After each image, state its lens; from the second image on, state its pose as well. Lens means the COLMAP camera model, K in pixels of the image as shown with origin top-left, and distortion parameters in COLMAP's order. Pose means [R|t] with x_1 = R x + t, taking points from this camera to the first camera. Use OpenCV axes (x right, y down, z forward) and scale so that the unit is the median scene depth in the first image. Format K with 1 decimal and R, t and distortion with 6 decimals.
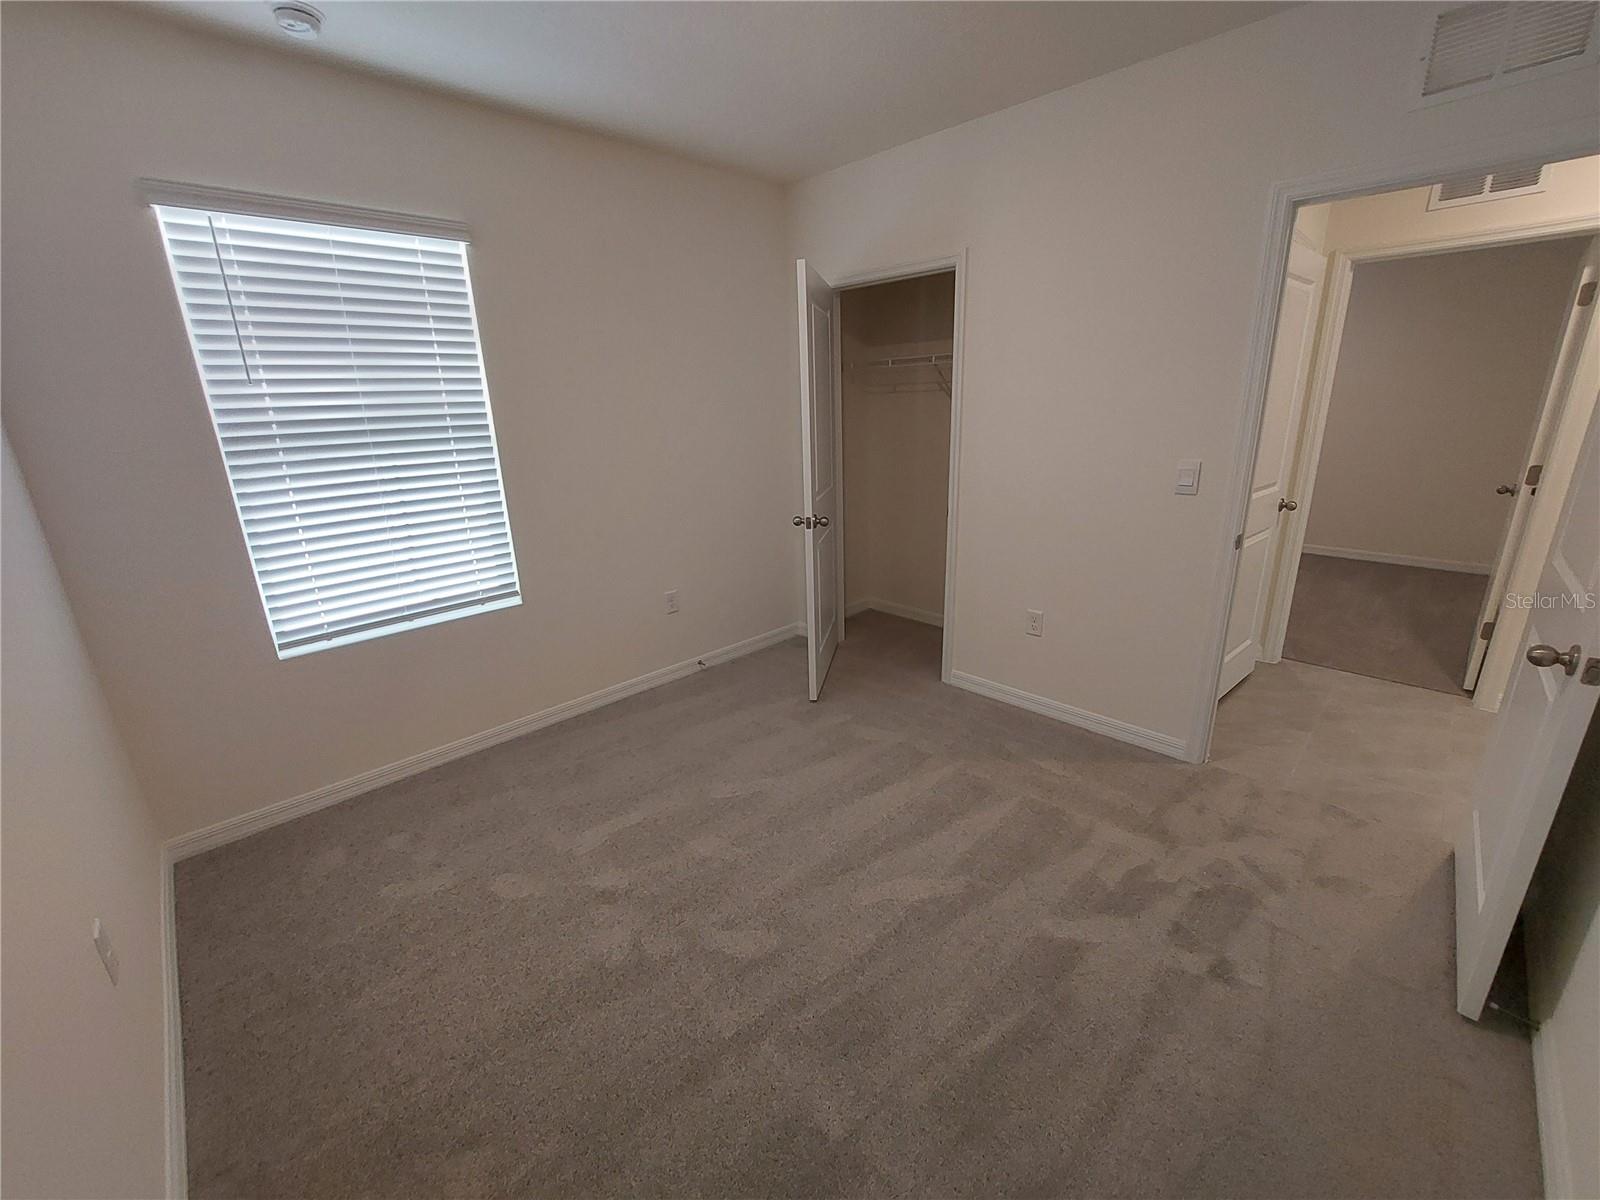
lens RADIAL K [[648.1, 0, 796.8], [0, 648.1, 600.9], [0, 0, 1]] dist [-0.001305, -0.000043]
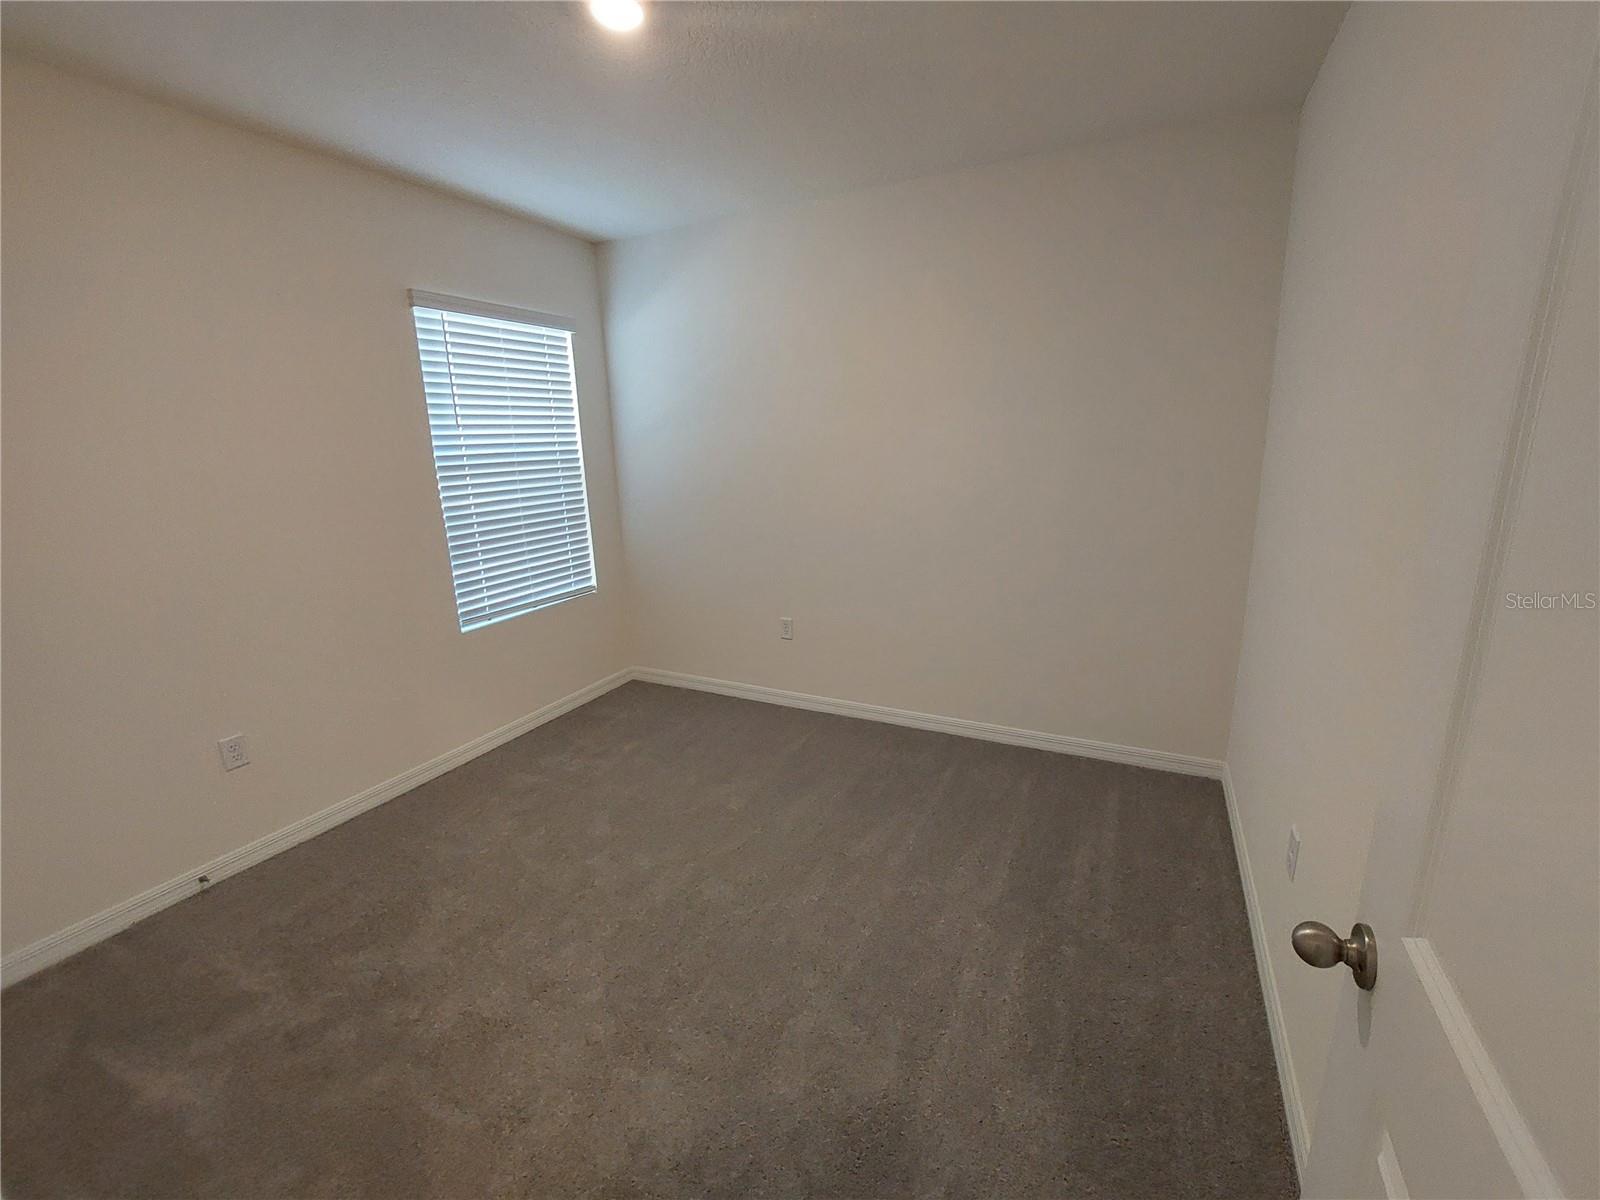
lens RADIAL K [[648.1, 0, 804.0], [0, 648.1, 599.7], [0, 0, 1]] dist [-0.001305, -0.000043]
pose [[0.947201, -0.082432, 0.309863, -0.543269], [0.104789, 0.992906, -0.056183, 0.168916], [-0.303033, 0.085687, 0.949120, -0.463051]]
